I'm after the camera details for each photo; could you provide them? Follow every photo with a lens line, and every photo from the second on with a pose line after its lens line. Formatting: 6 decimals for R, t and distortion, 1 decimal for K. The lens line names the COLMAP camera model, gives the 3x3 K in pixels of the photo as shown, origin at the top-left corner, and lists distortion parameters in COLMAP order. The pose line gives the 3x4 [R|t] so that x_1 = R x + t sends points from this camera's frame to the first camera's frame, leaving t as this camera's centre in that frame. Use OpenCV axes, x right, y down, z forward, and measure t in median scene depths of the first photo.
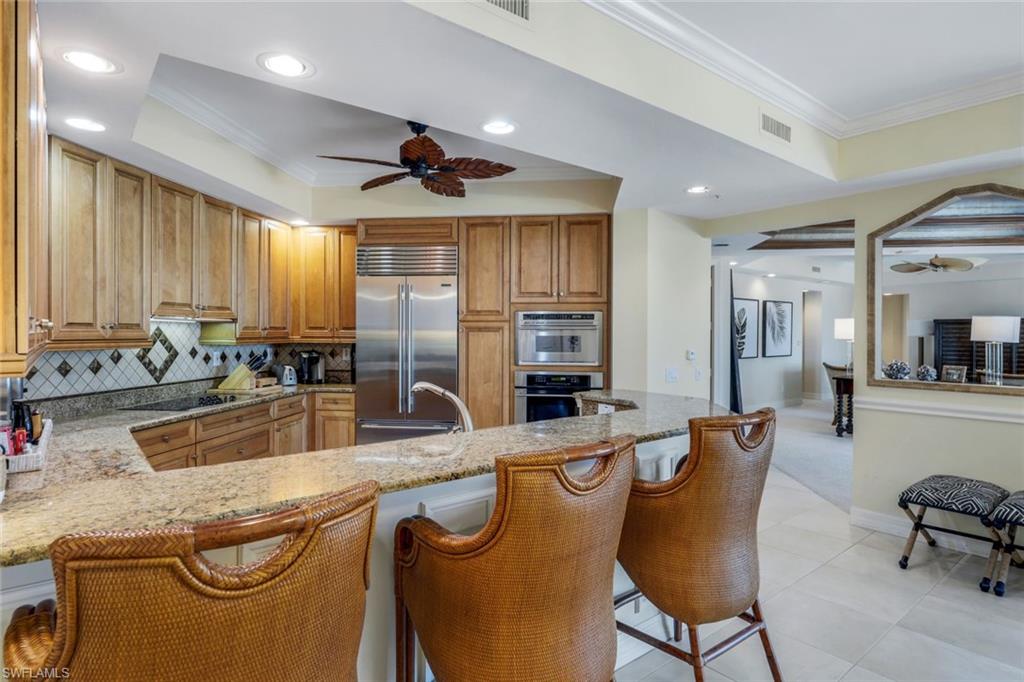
lens RADIAL K [[551.9, 0, 504.2], [0, 551.9, 334.0], [0, 0, 1]] dist [-0.001822, 0.000186]
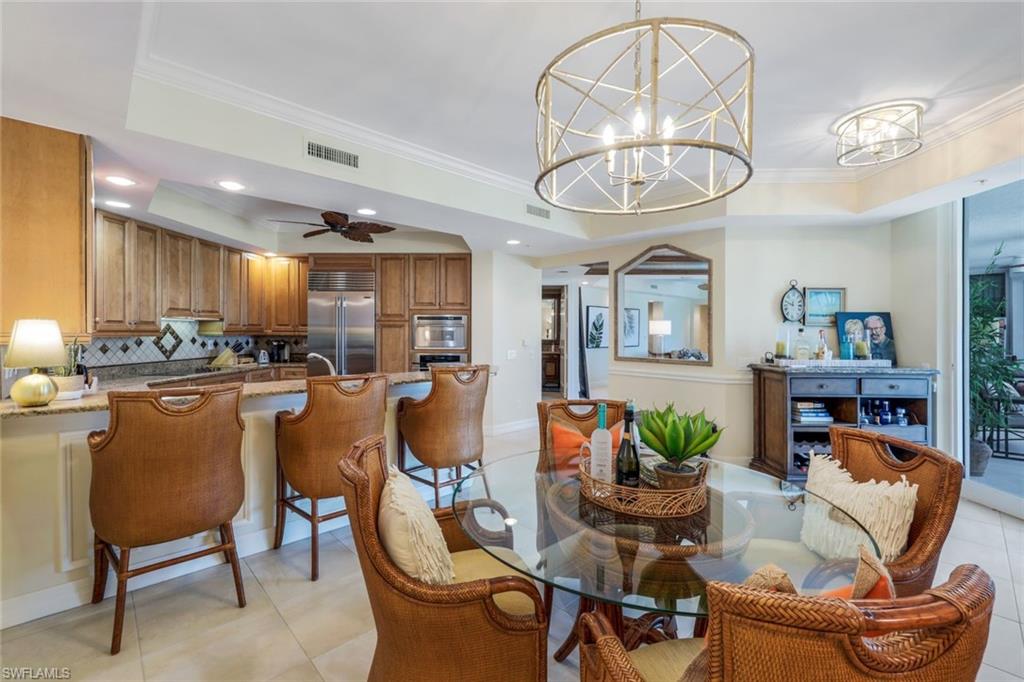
lens RADIAL K [[440.3, 0, 510.5], [0, 440.3, 334.7], [0, 0, 1]] dist [-0.000287, -0.000059]
pose [[0.996784, 0.002157, 0.080110, 0.224169], [-0.002652, 0.999978, 0.006073, 0.008183], [-0.080095, -0.006266, 0.996768, -0.299183]]
